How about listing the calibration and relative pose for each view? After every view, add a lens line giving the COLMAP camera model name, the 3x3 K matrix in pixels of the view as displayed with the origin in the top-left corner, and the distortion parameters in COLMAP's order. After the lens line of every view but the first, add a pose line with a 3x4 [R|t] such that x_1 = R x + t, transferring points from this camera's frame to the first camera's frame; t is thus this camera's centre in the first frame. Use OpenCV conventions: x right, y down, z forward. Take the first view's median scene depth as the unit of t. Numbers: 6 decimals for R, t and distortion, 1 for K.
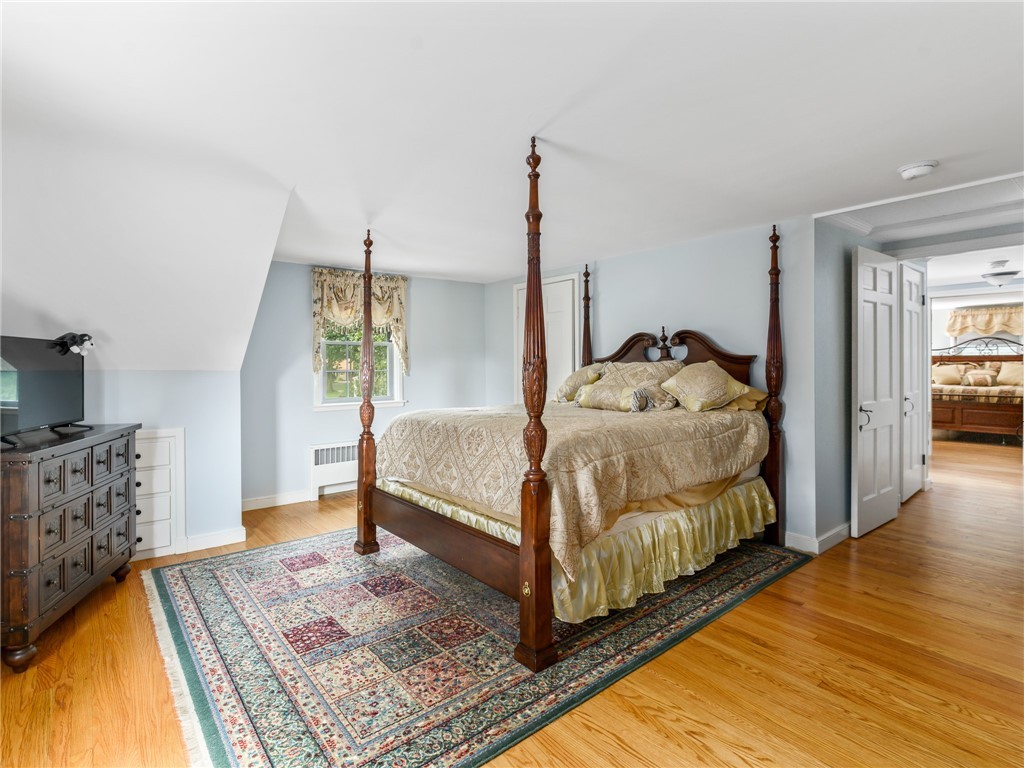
lens RADIAL K [[480.0, 0, 511.4], [0, 480.0, 366.0], [0, 0, 1]] dist [0.000553, -0.000688]
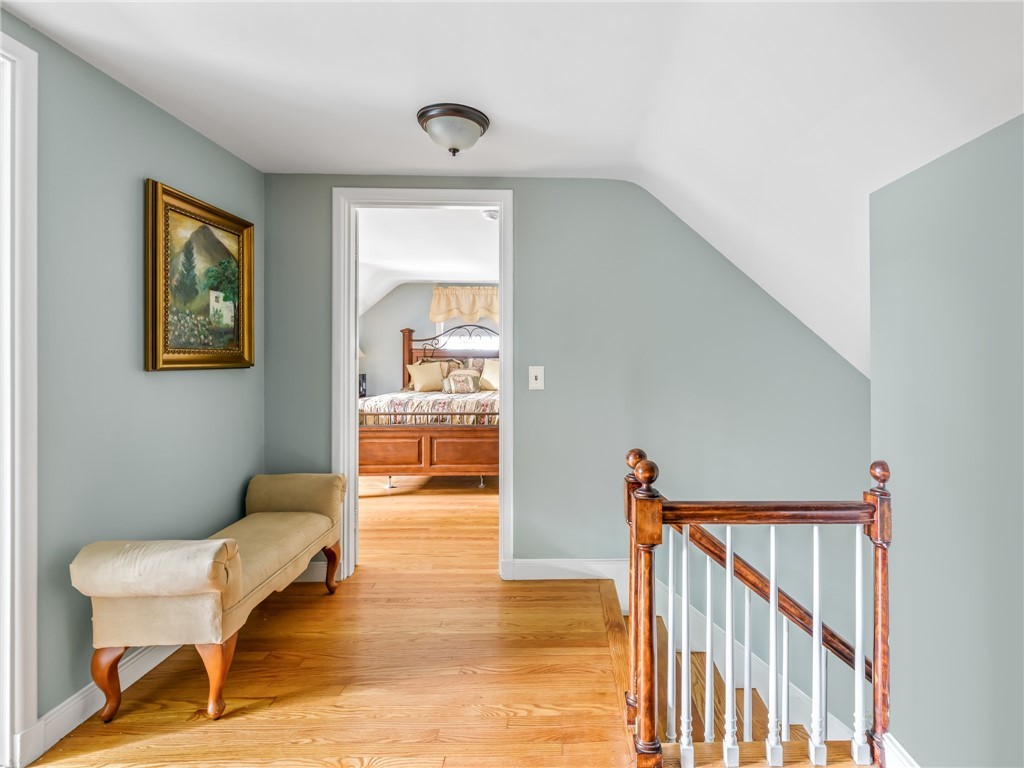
lens RADIAL K [[480.0, 0, 511.4], [0, 480.0, 366.0], [0, 0, 1]] dist [0.000553, -0.000688]
pose [[0.673847, -0.000704, 0.738870, 0.499549], [0.000294, 1.000000, 0.000685, 0.003014], [-0.738870, -0.000244, 0.673847, 0.466144]]
